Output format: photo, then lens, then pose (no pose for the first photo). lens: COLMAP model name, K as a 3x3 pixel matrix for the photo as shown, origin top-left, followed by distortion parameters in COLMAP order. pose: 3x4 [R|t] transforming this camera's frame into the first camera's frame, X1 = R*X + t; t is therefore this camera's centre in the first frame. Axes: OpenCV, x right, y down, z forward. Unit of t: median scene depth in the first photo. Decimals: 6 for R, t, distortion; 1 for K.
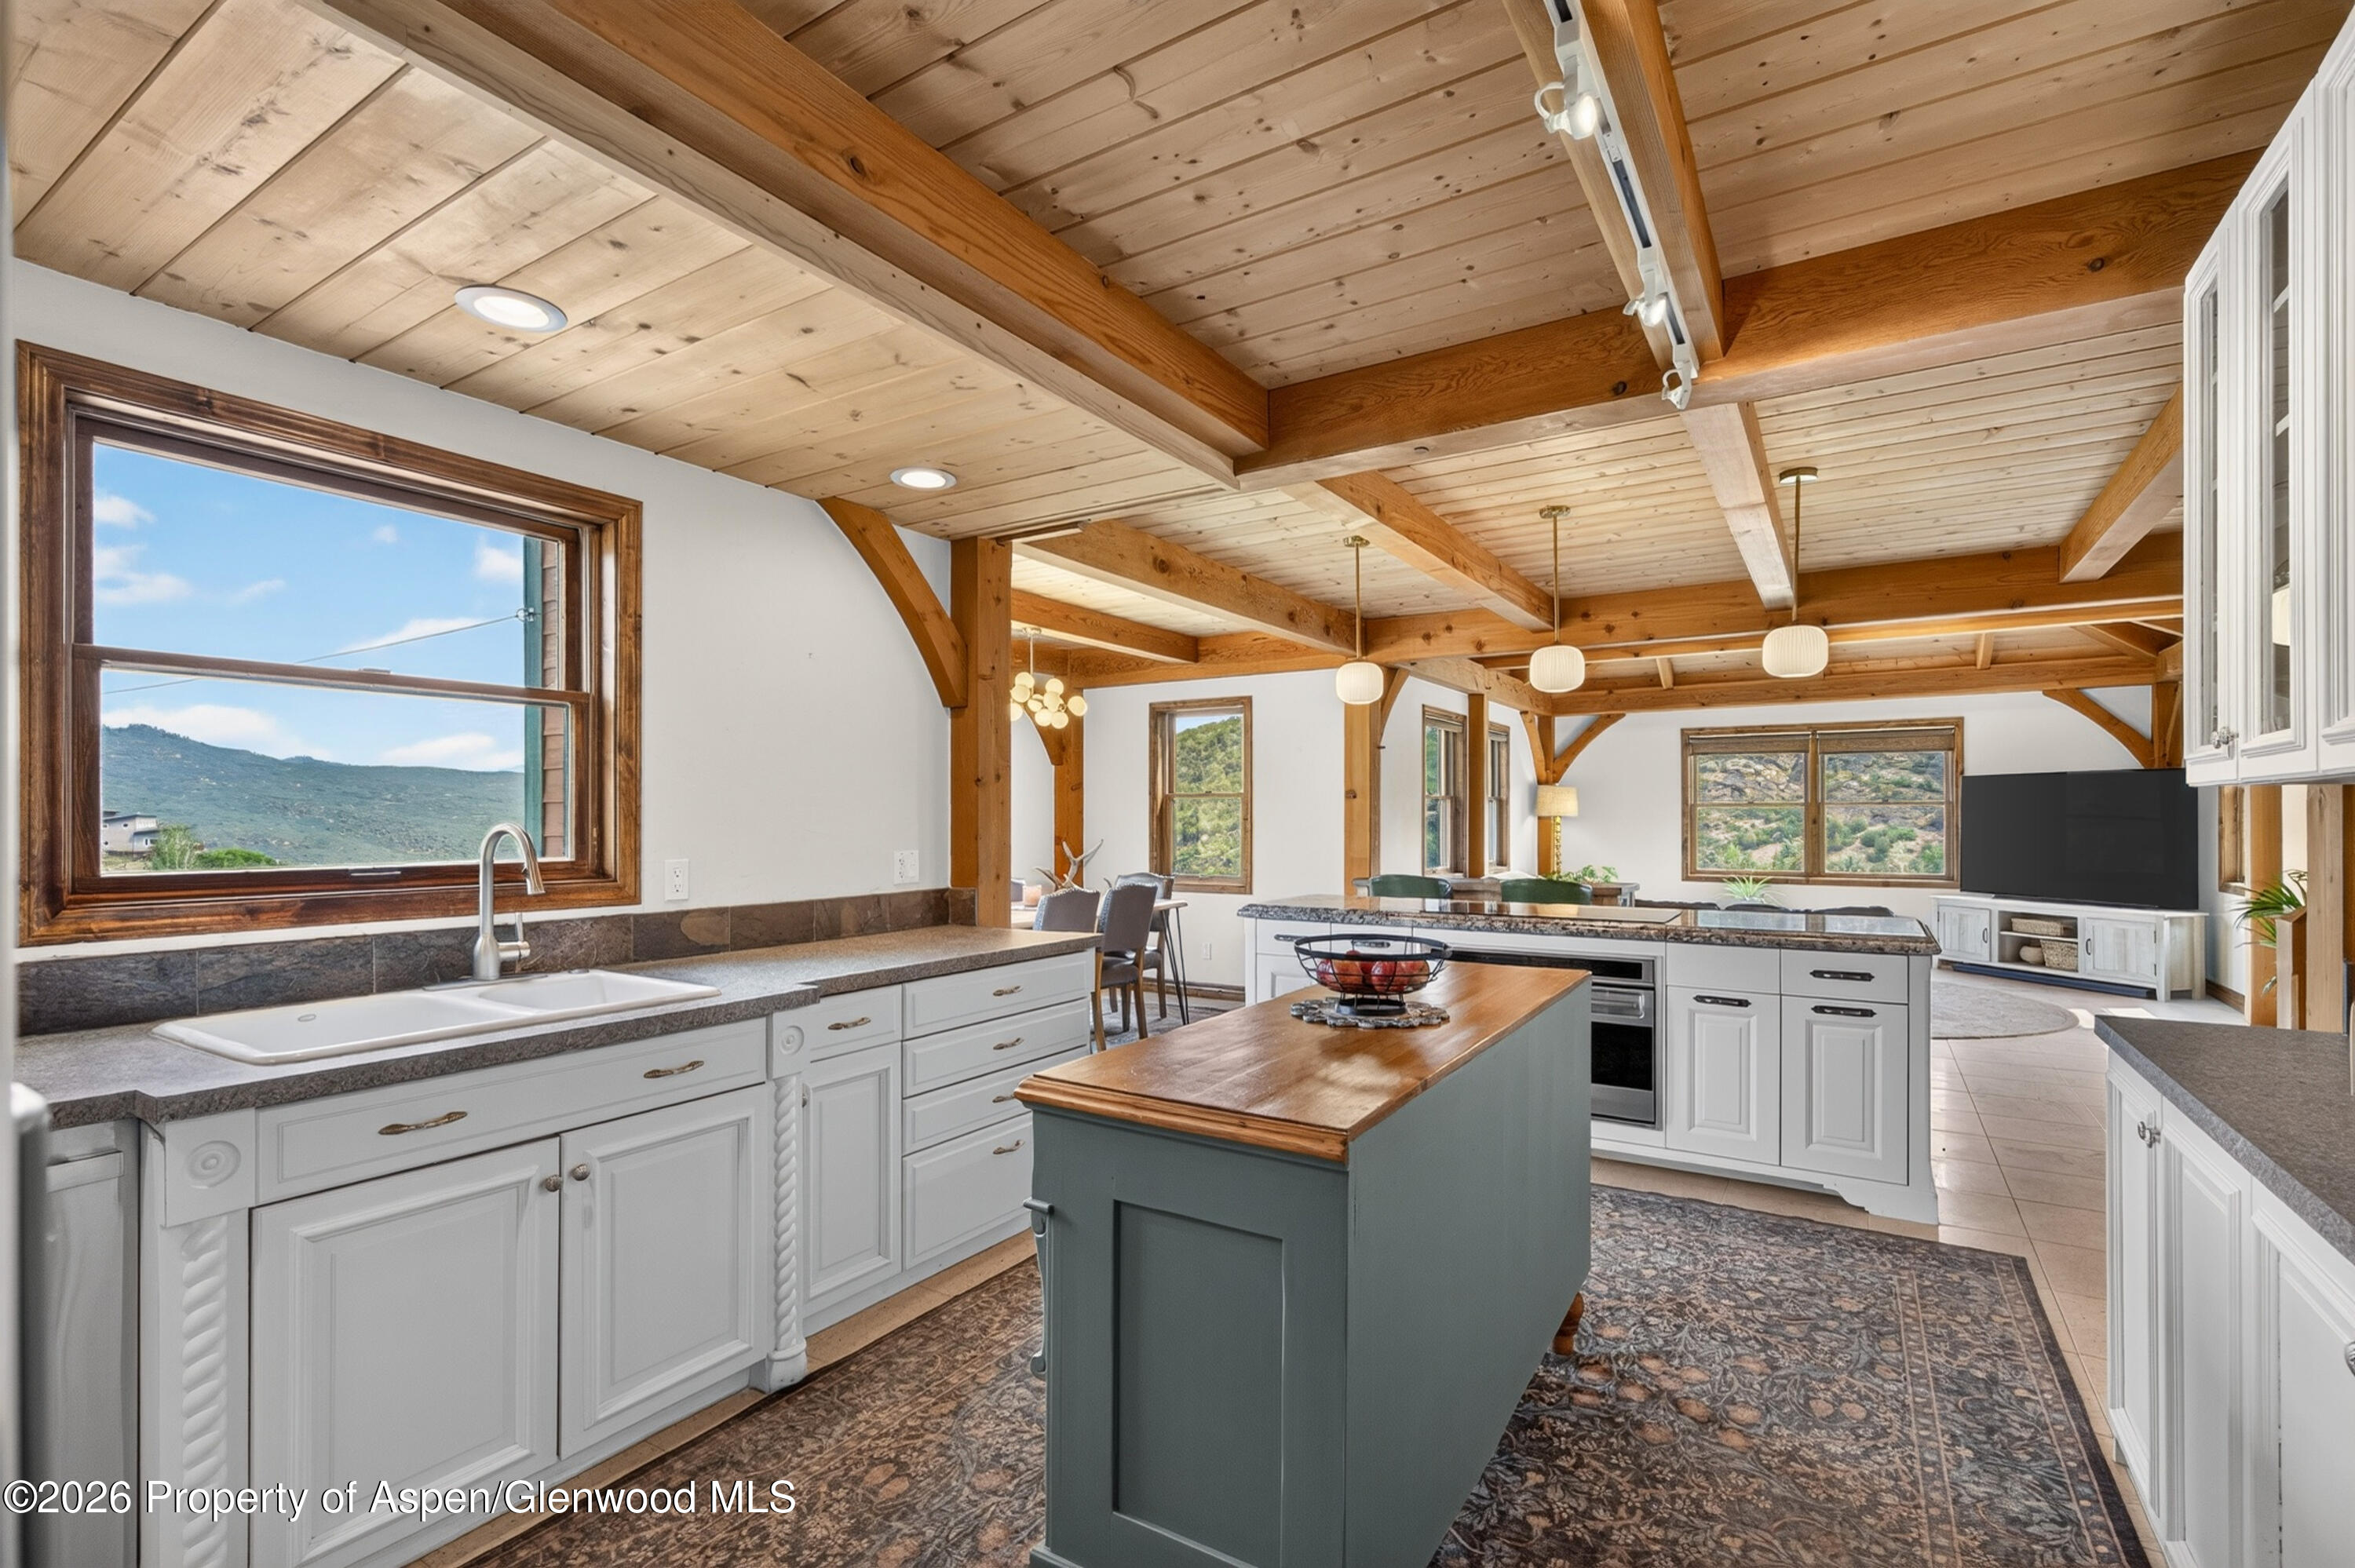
lens RADIAL K [[1077.5, 0, 1175.8], [0, 1077.5, 813.1], [0, 0, 1]] dist [0.001513, -0.000328]
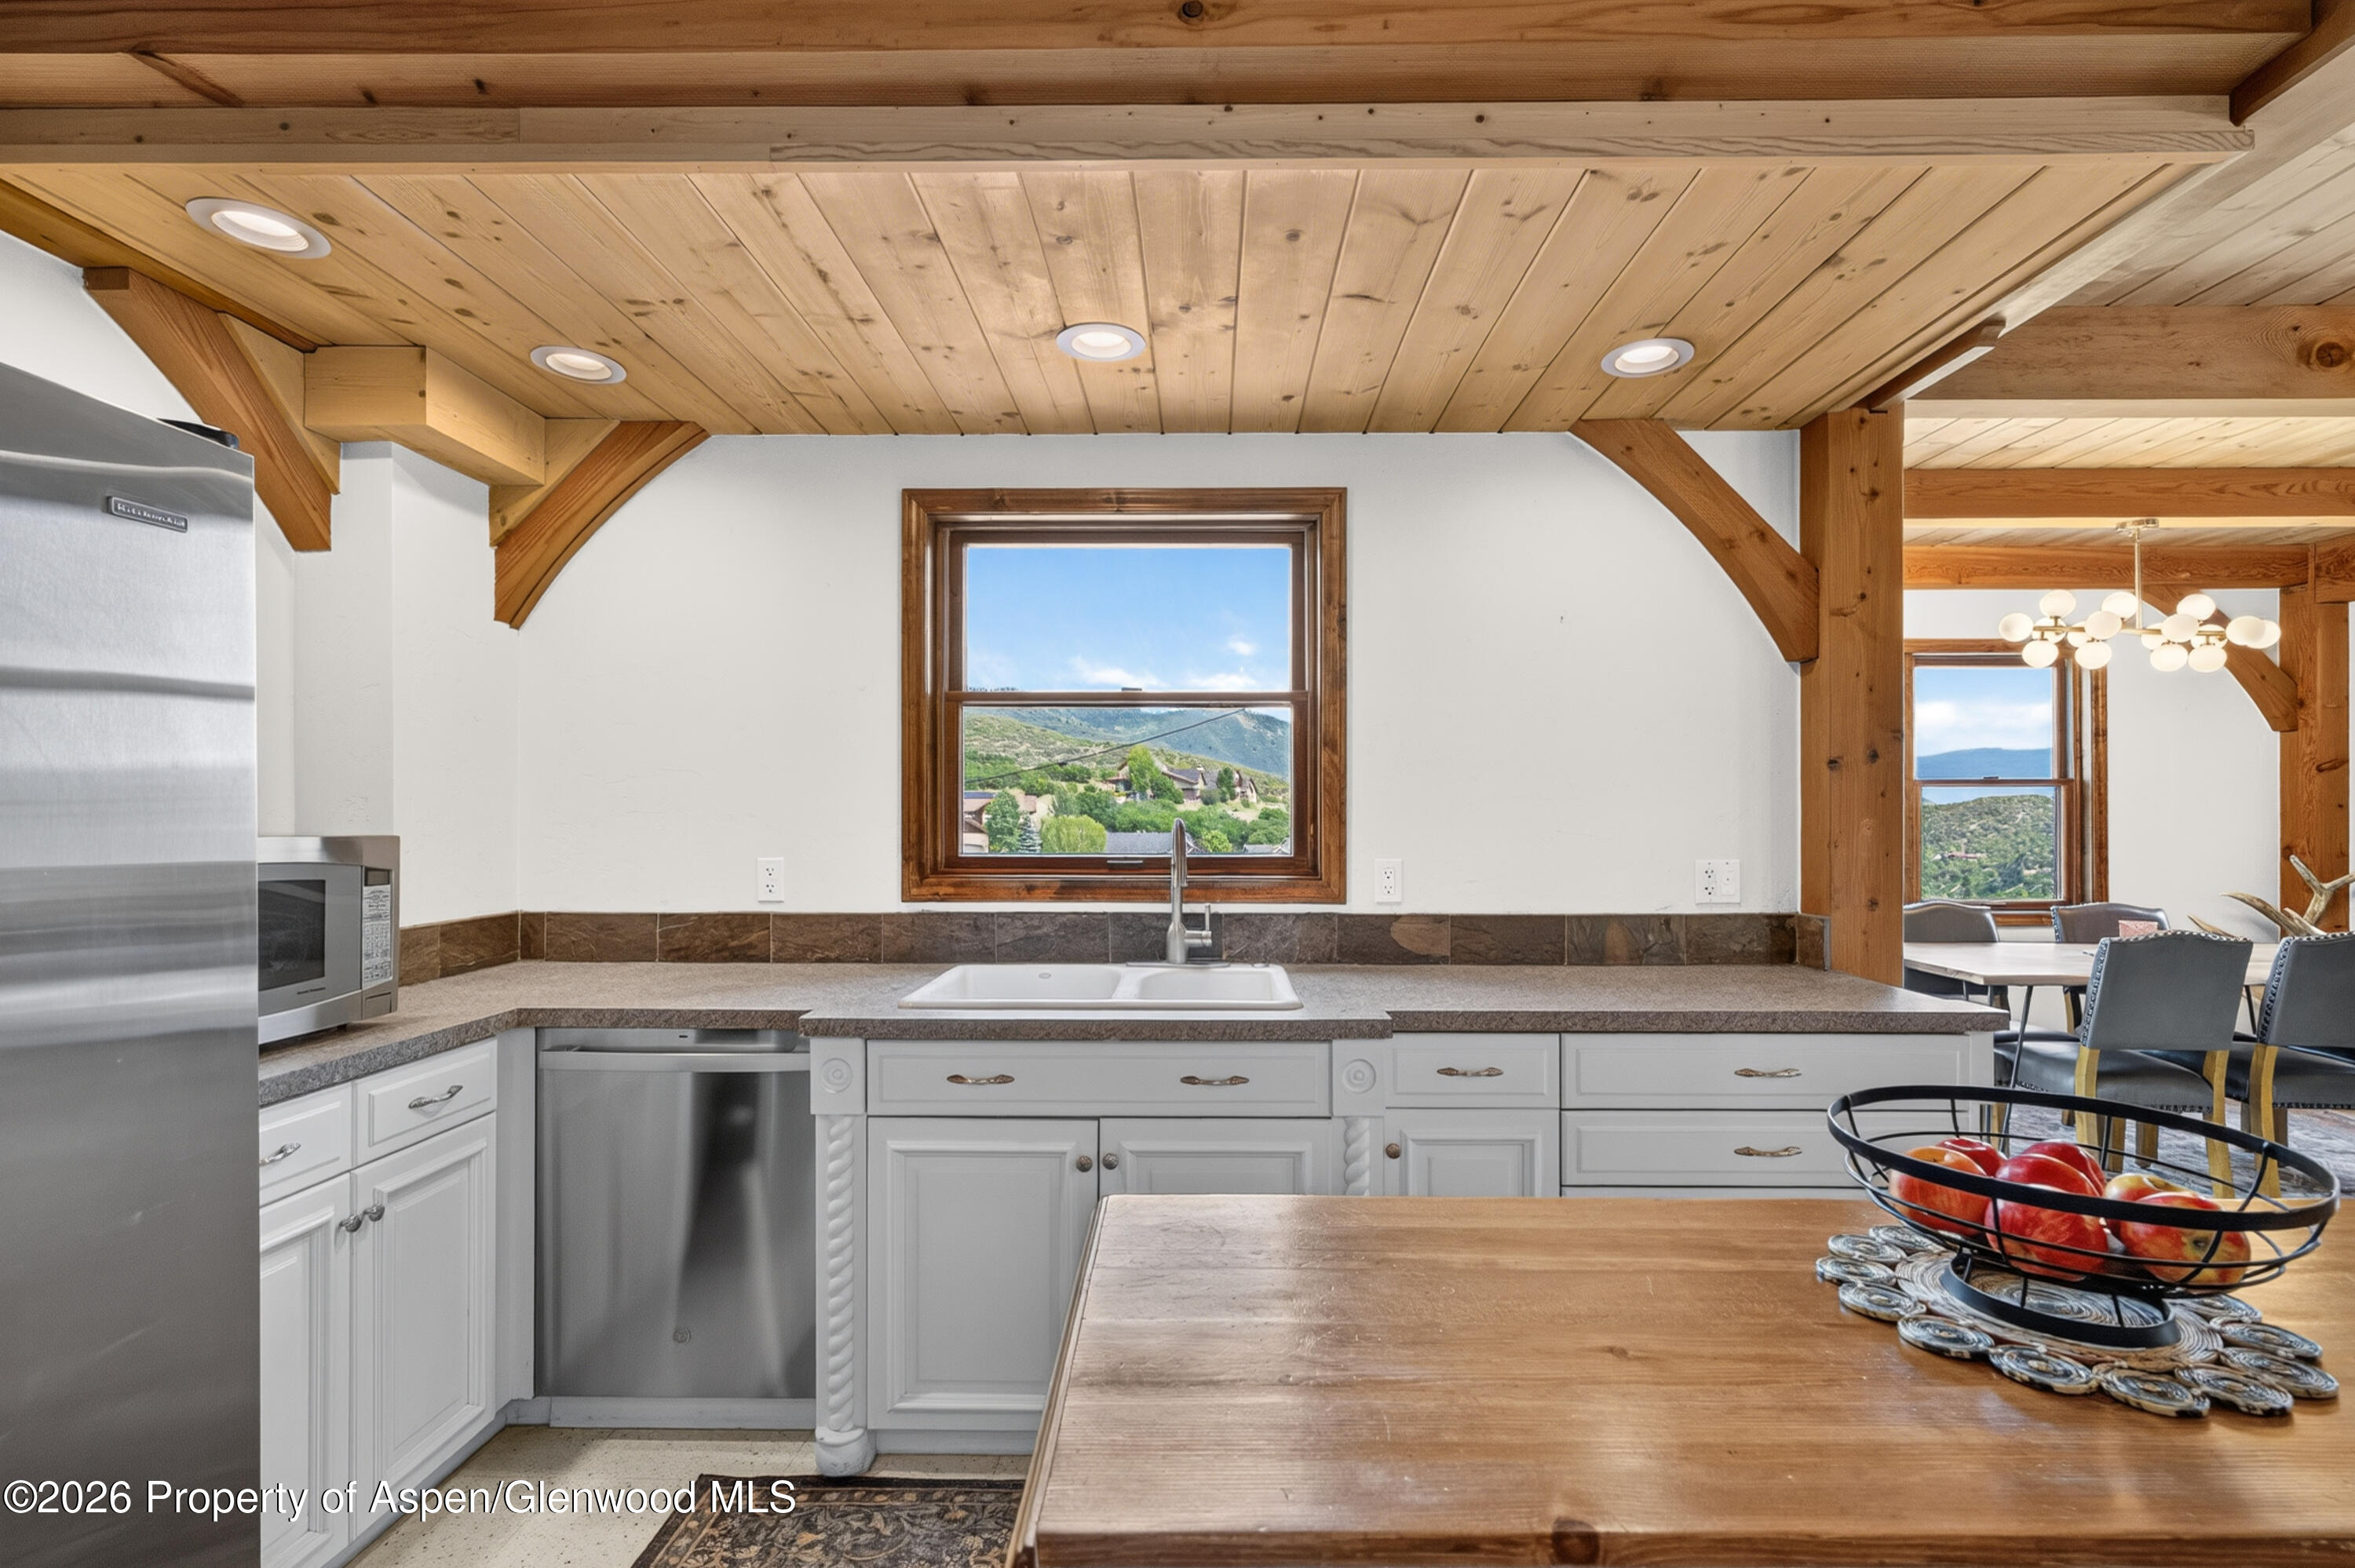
lens RADIAL K [[1077.5, 0, 1175.8], [0, 1077.5, 813.1], [0, 0, 1]] dist [0.001513, -0.000328]
pose [[0.520225, 0.001478, -0.854028, 0.264344], [0.001820, 0.999994, 0.002839, -0.000204], [0.854027, -0.003032, 0.520220, 0.386017]]
